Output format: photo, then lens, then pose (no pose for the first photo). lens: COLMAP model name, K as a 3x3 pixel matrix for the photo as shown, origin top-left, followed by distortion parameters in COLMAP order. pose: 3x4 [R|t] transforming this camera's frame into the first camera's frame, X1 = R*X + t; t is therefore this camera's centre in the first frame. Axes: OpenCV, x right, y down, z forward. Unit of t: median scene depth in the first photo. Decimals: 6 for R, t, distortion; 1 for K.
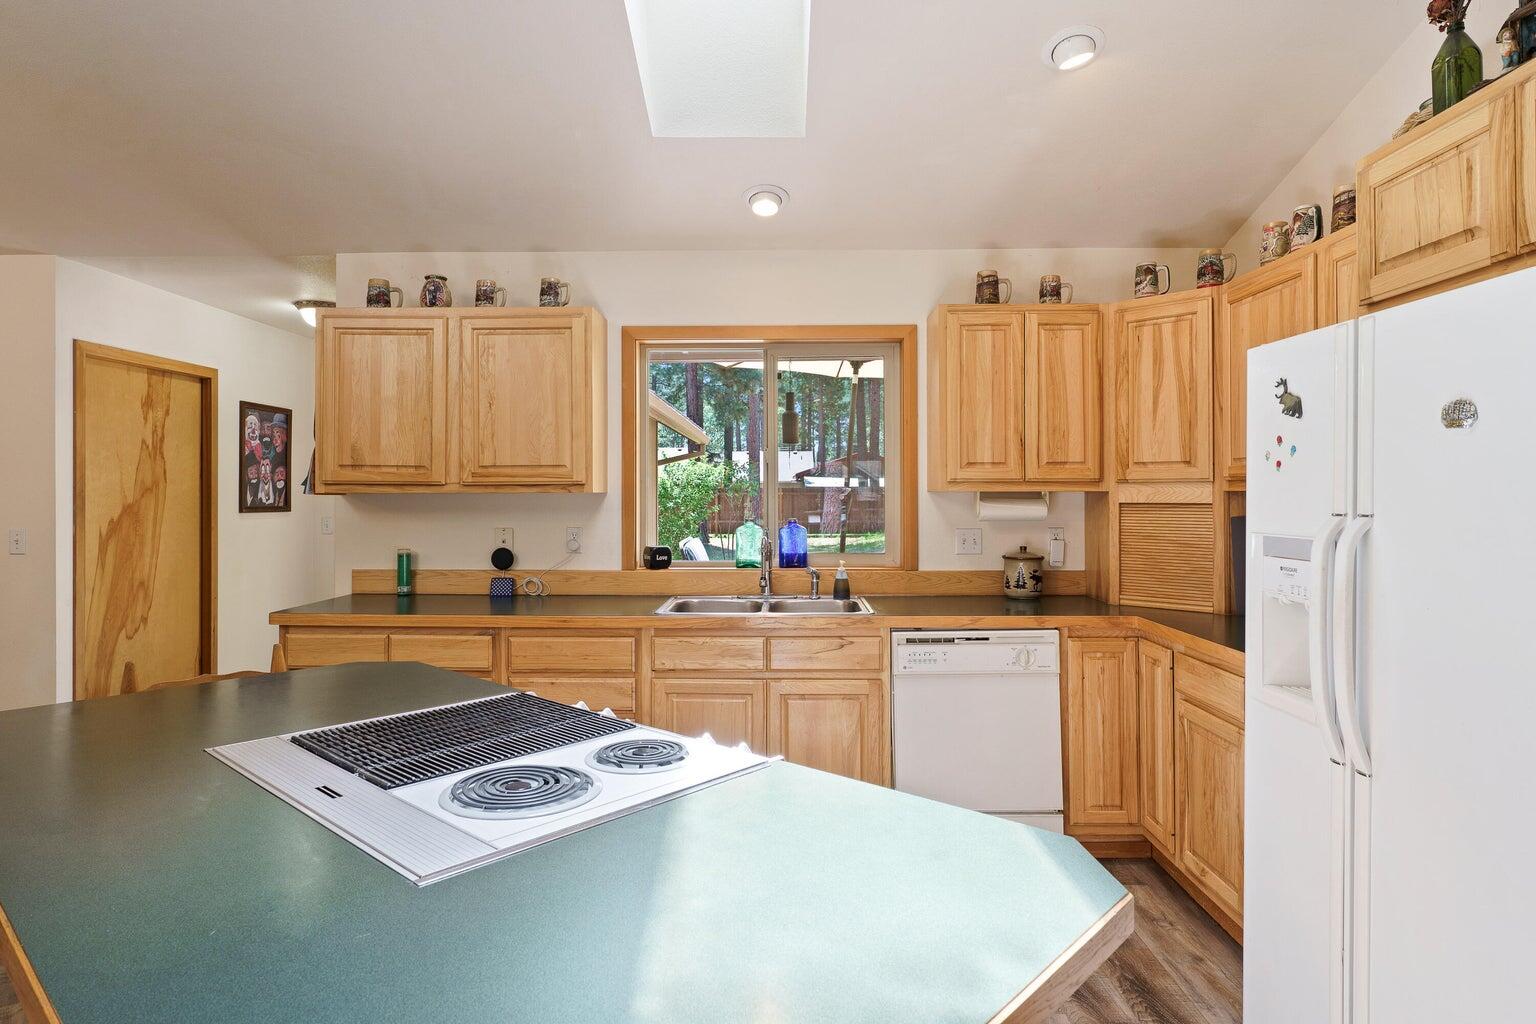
lens RADIAL K [[880.2, 0, 767.6], [0, 880.2, 488.2], [0, 0, 1]] dist [0.001161, 0.000207]
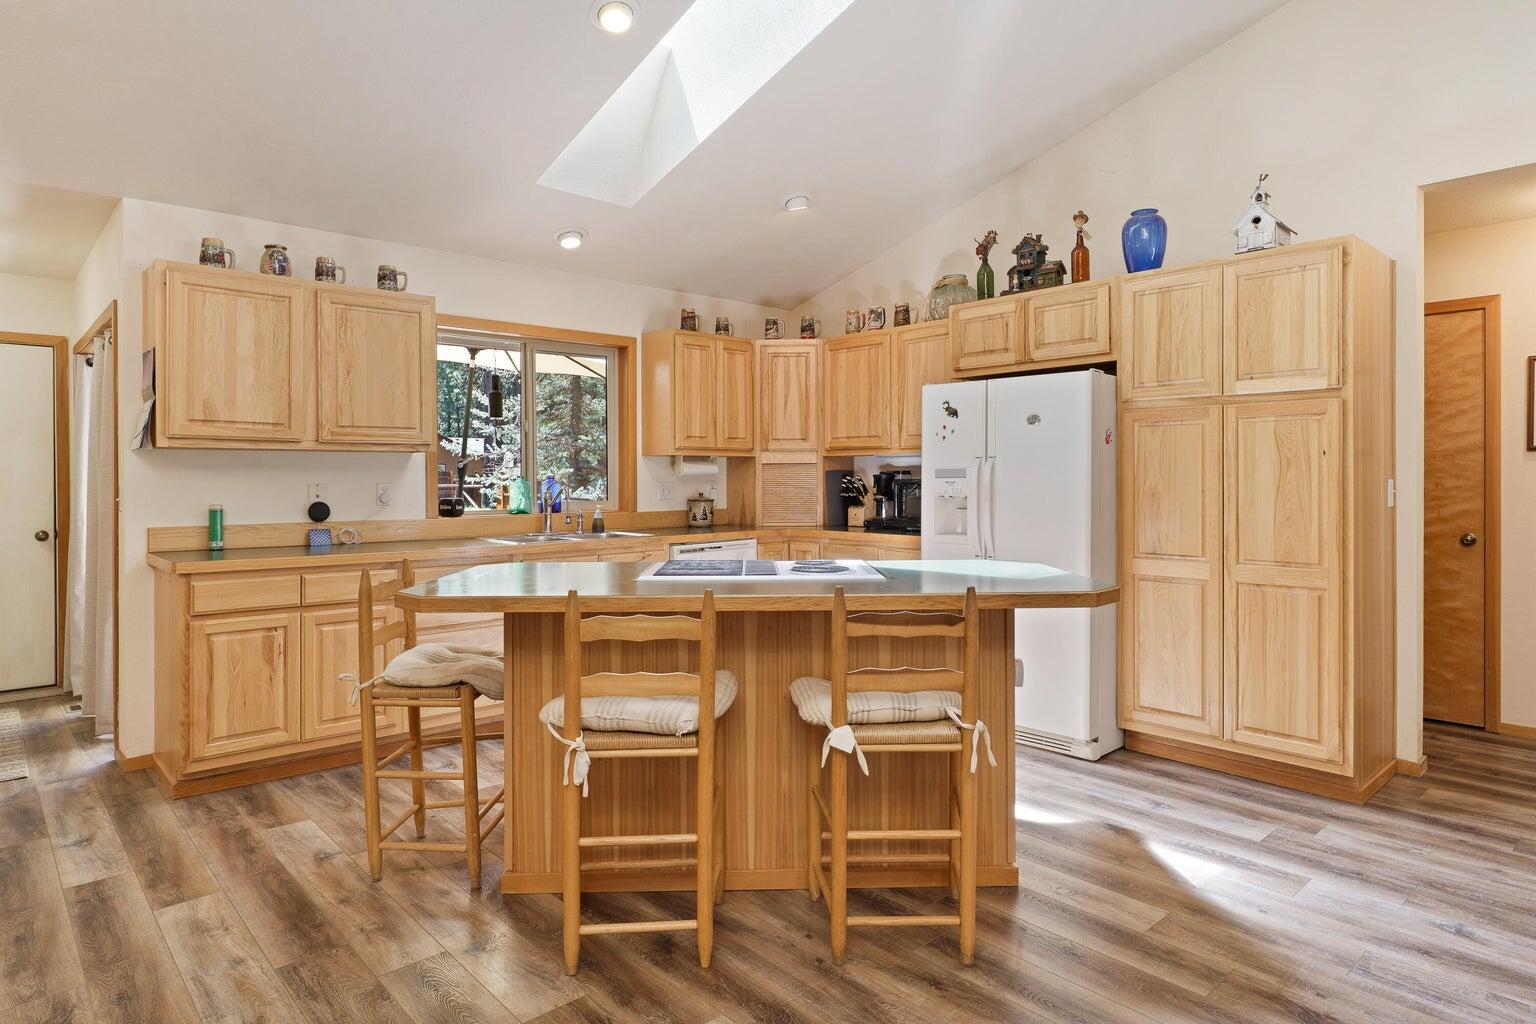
lens RADIAL K [[880.2, 0, 767.6], [0, 880.2, 488.2], [0, 0, 1]] dist [0.001161, 0.000207]
pose [[0.728592, -0.009934, 0.684876, -0.696316], [-0.000390, 0.999889, 0.014917, 0.037229], [-0.684948, -0.011135, 0.728507, -0.191755]]
